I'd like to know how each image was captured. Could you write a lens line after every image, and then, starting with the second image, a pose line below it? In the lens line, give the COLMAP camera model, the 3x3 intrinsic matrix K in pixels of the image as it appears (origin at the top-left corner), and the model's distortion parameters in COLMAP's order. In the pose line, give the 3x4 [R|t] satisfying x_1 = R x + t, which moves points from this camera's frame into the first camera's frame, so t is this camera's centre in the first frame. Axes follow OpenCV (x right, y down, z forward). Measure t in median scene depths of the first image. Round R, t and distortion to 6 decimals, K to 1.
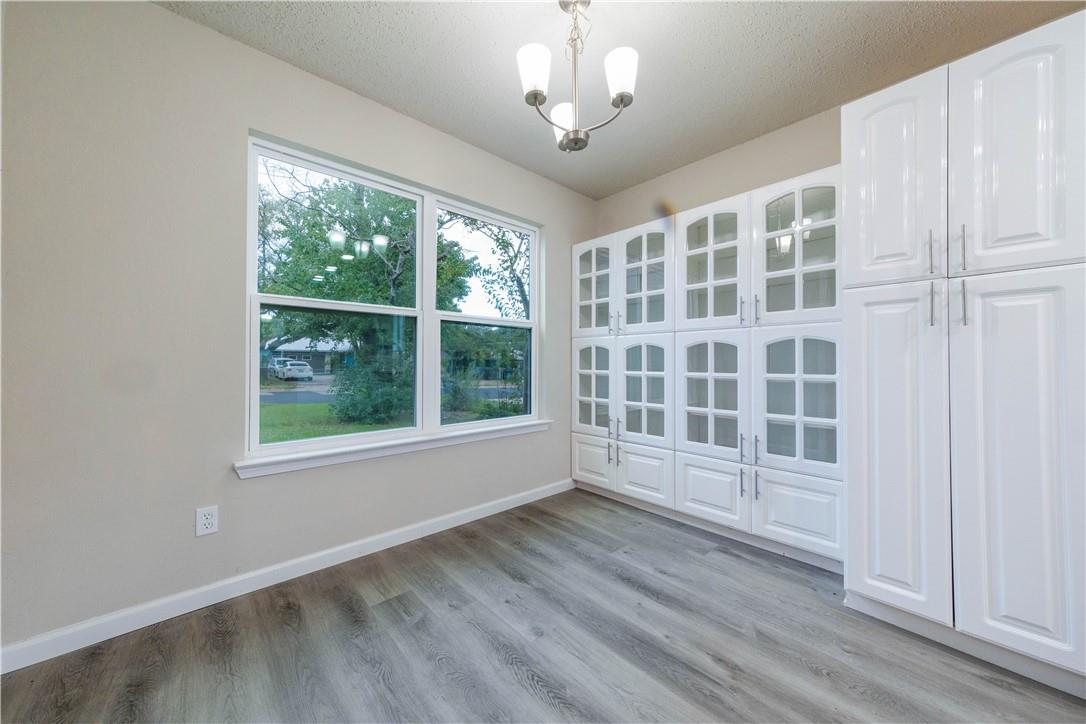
lens RADIAL K [[382.8, 0, 541.9], [0, 382.8, 360.2], [0, 0, 1]] dist [0.001254, 0.000003]
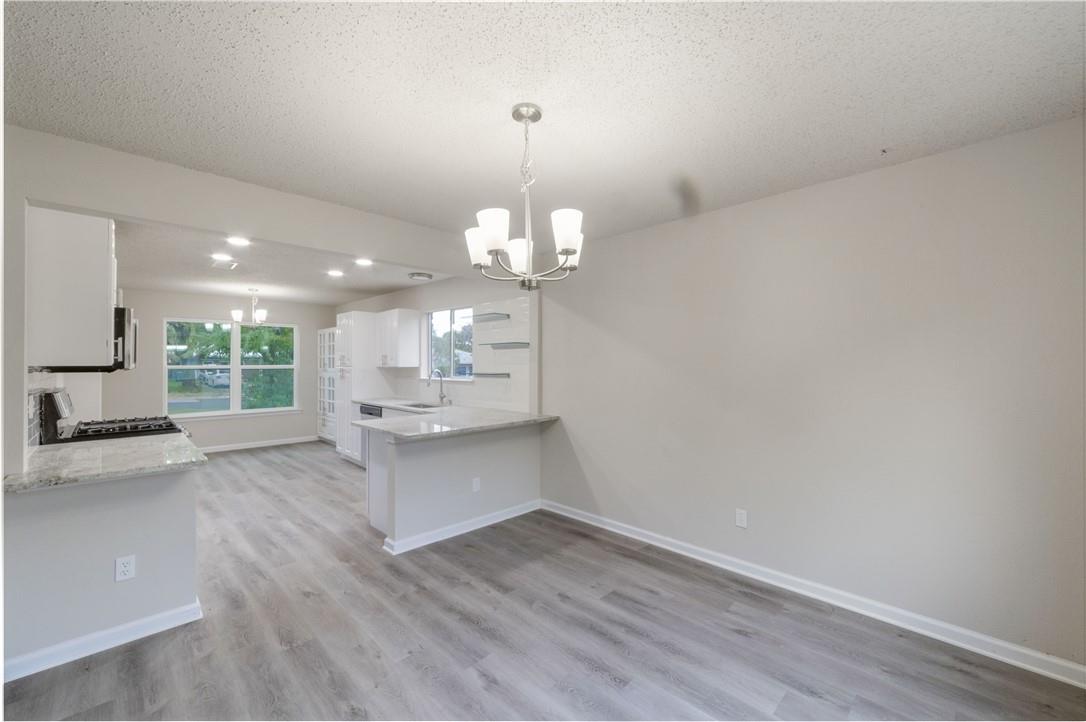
lens RADIAL K [[448.0, 0, 549.5], [0, 448.0, 357.4], [0, 0, 1]] dist [0.004681, 0.000589]
pose [[0.999884, -0.000594, 0.015210, 1.784622], [0.000716, 0.999968, -0.008028, -0.157898], [-0.015205, 0.008038, 0.999852, -2.087393]]
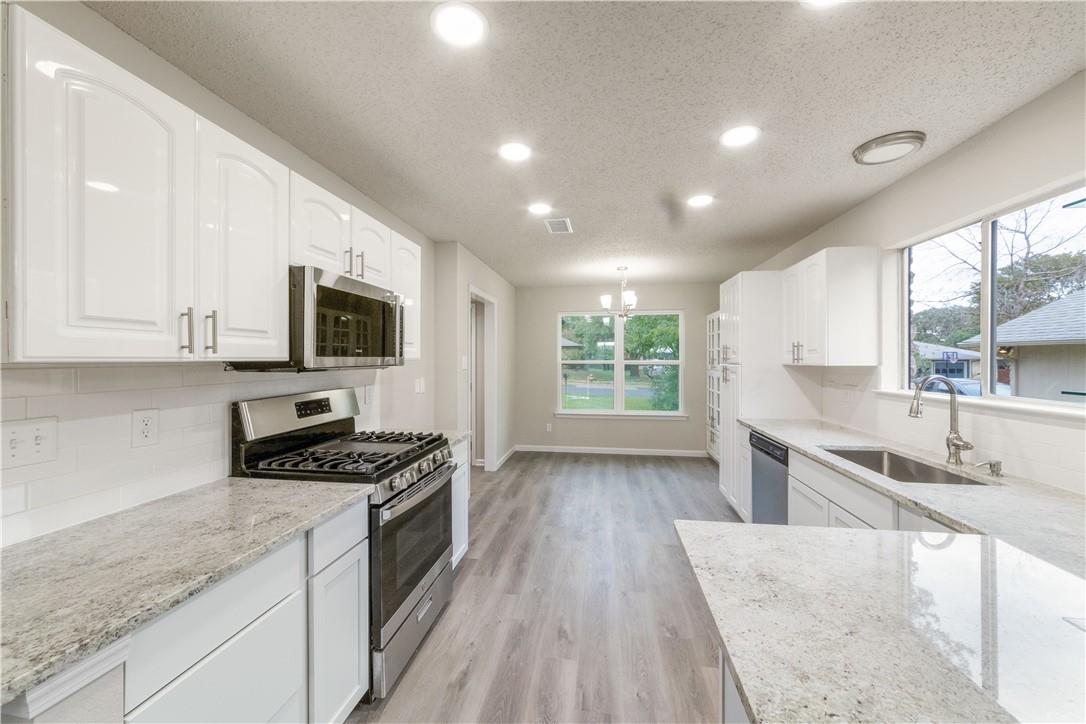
lens RADIAL K [[429.0, 0, 541.4], [0, 429.0, 361.1], [0, 0, 1]] dist [0.018133, -0.000060]
pose [[0.625755, 0.005920, -0.779997, 1.446179], [0.002326, 0.999953, 0.009456, -0.152052], [0.780016, -0.007731, 0.625711, -1.014962]]
